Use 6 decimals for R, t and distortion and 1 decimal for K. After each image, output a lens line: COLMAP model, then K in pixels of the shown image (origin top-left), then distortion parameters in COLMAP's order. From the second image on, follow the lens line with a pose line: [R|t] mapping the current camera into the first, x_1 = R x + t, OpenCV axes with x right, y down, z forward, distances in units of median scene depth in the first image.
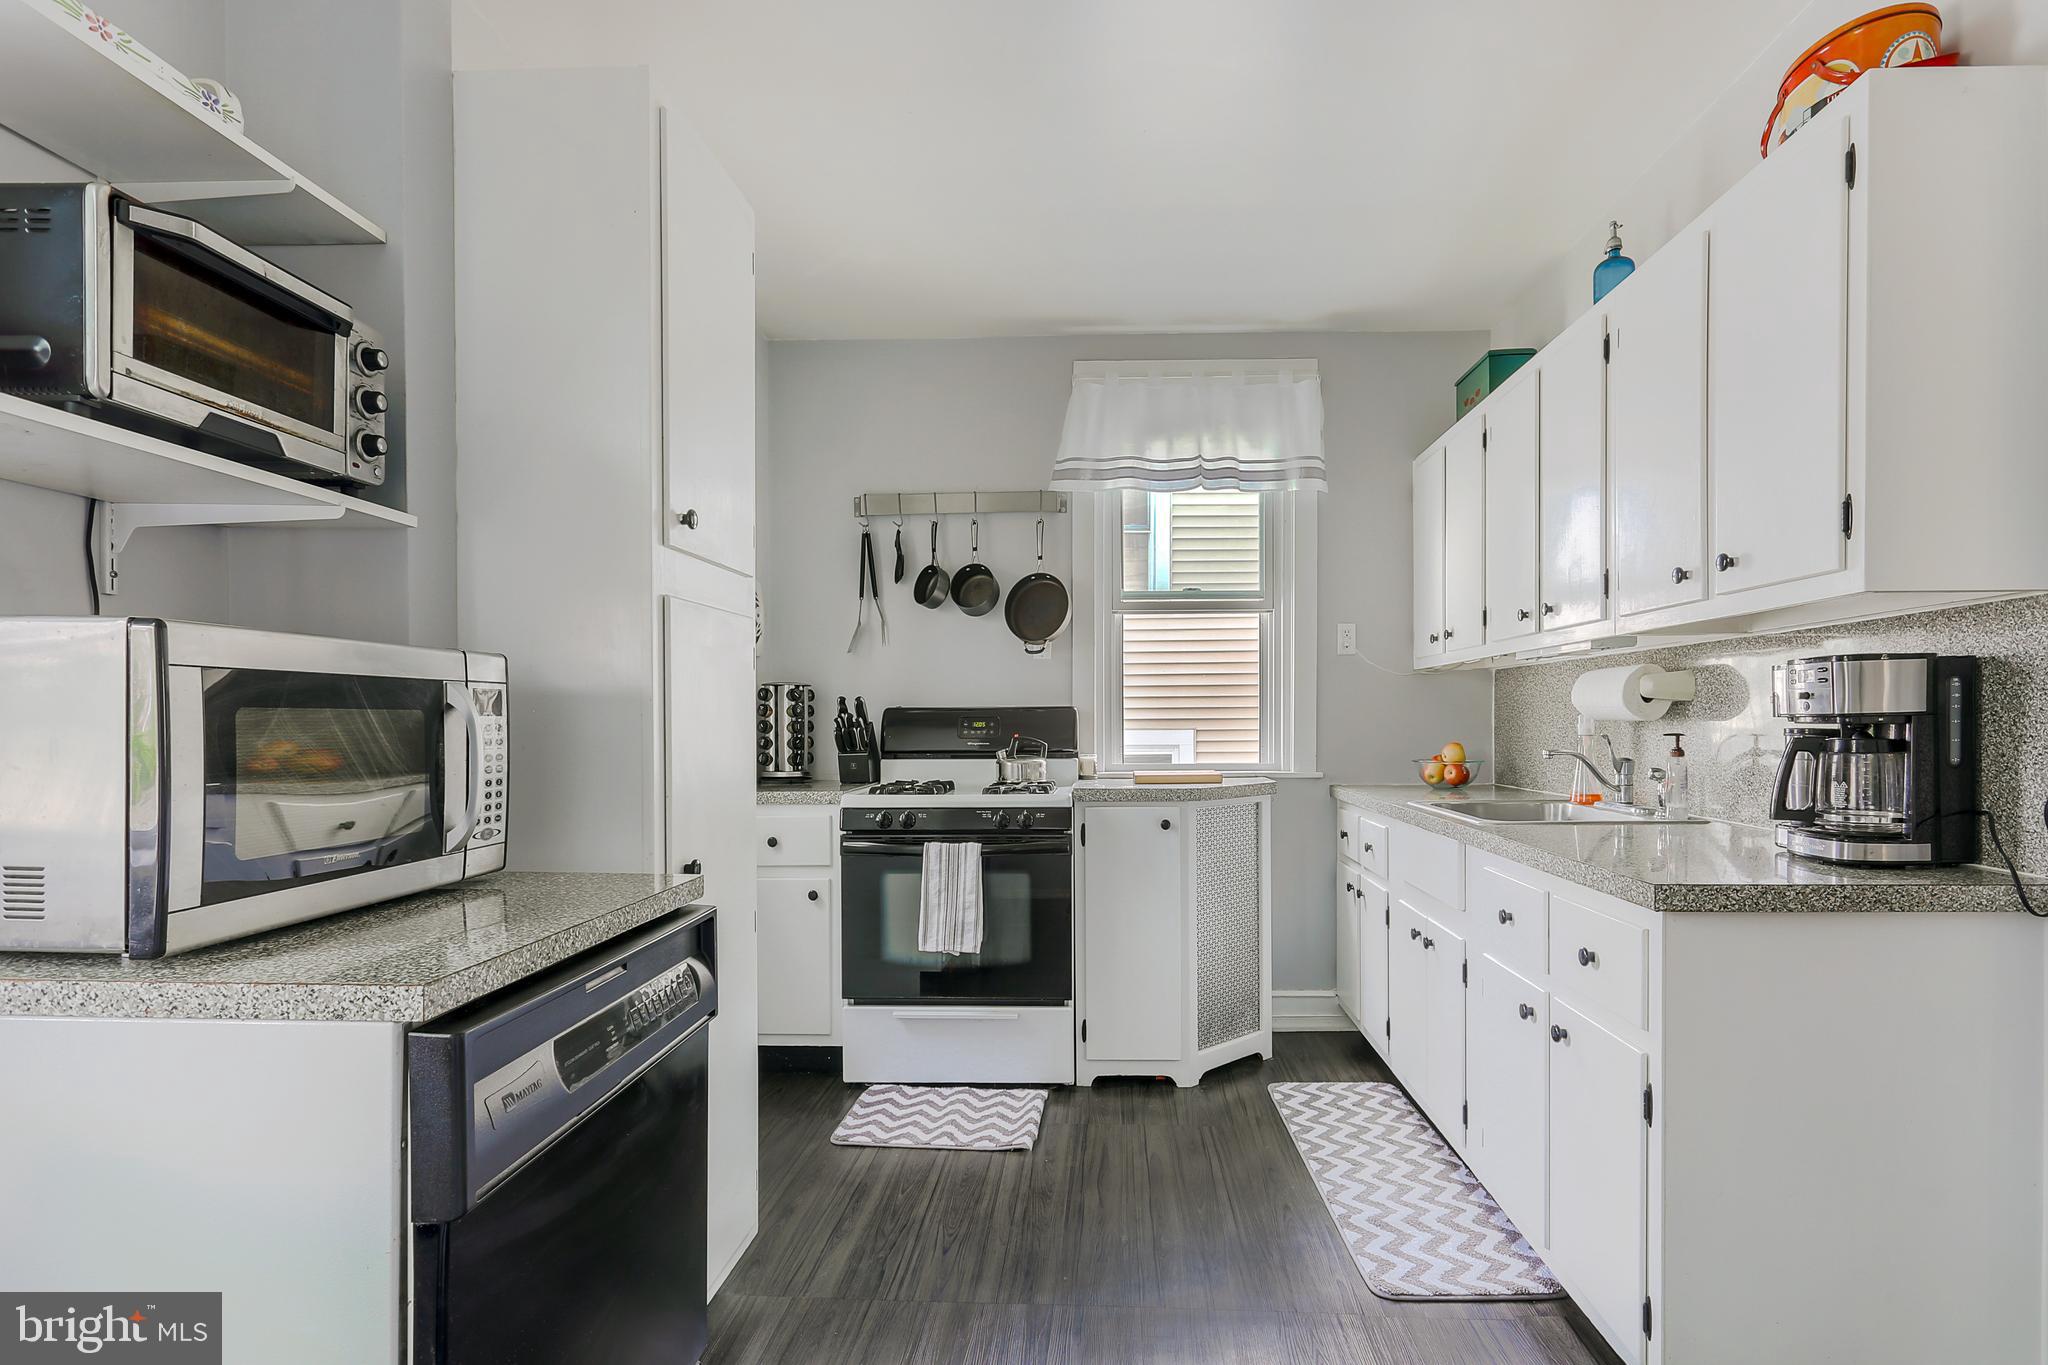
lens RADIAL K [[1001.4, 0, 1050.1], [0, 1001.4, 728.0], [0, 0, 1]] dist [0.001769, 0.001650]
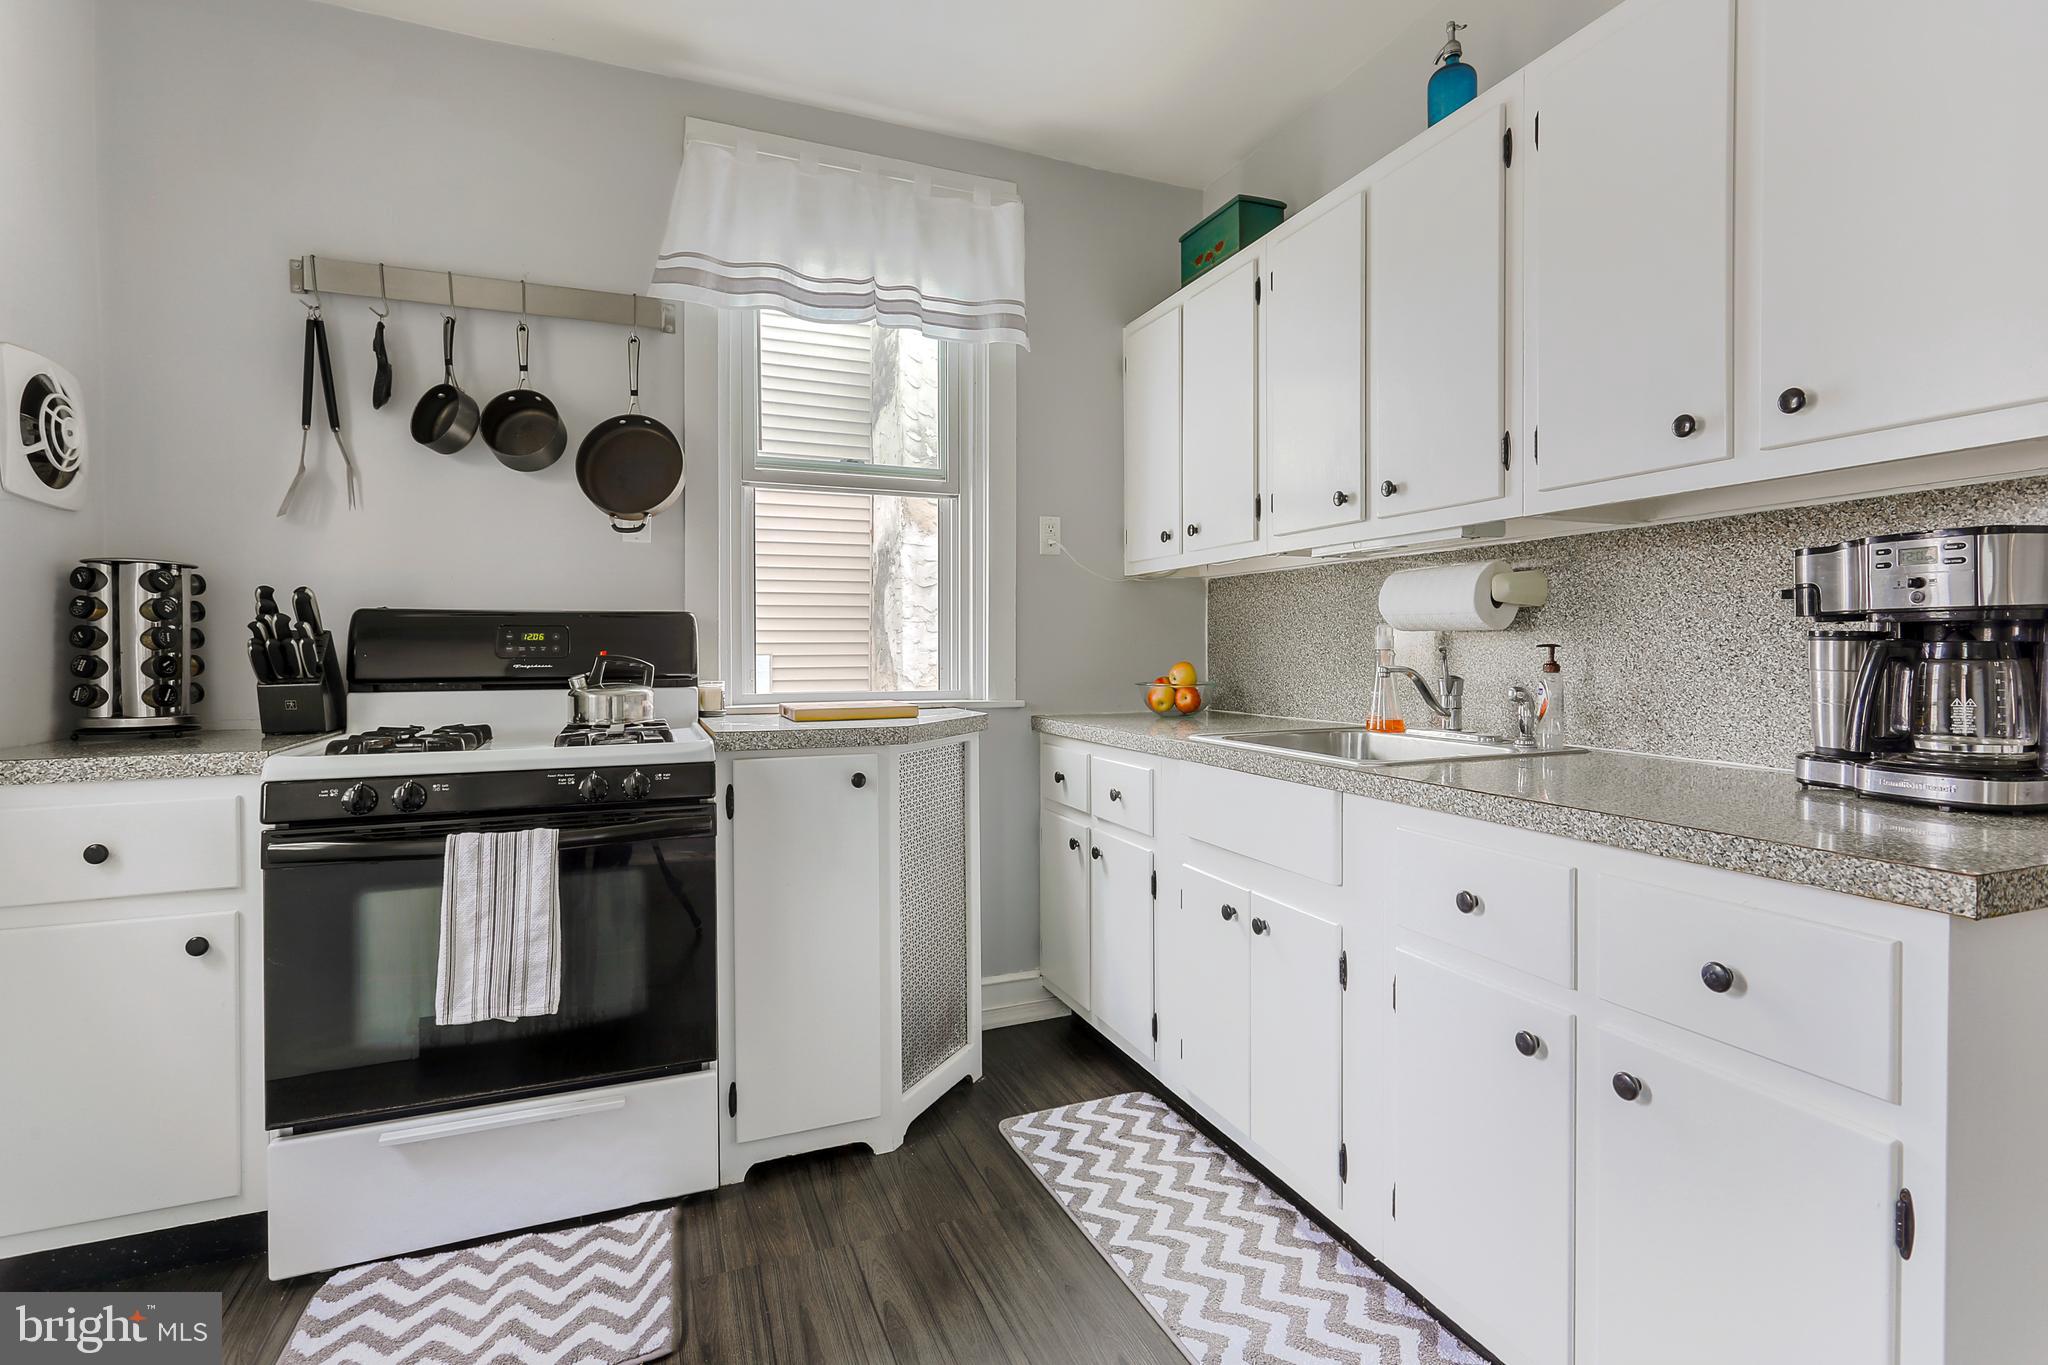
lens RADIAL K [[1001.4, 0, 1088.6], [0, 1001.4, 663.1], [0, 0, 1]] dist [0.001769, 0.001650]
pose [[0.887572, -0.002312, 0.460664, -0.060302], [-0.000623, 0.999980, 0.006219, 0.010944], [-0.460669, -0.005807, 0.887553, 0.303886]]
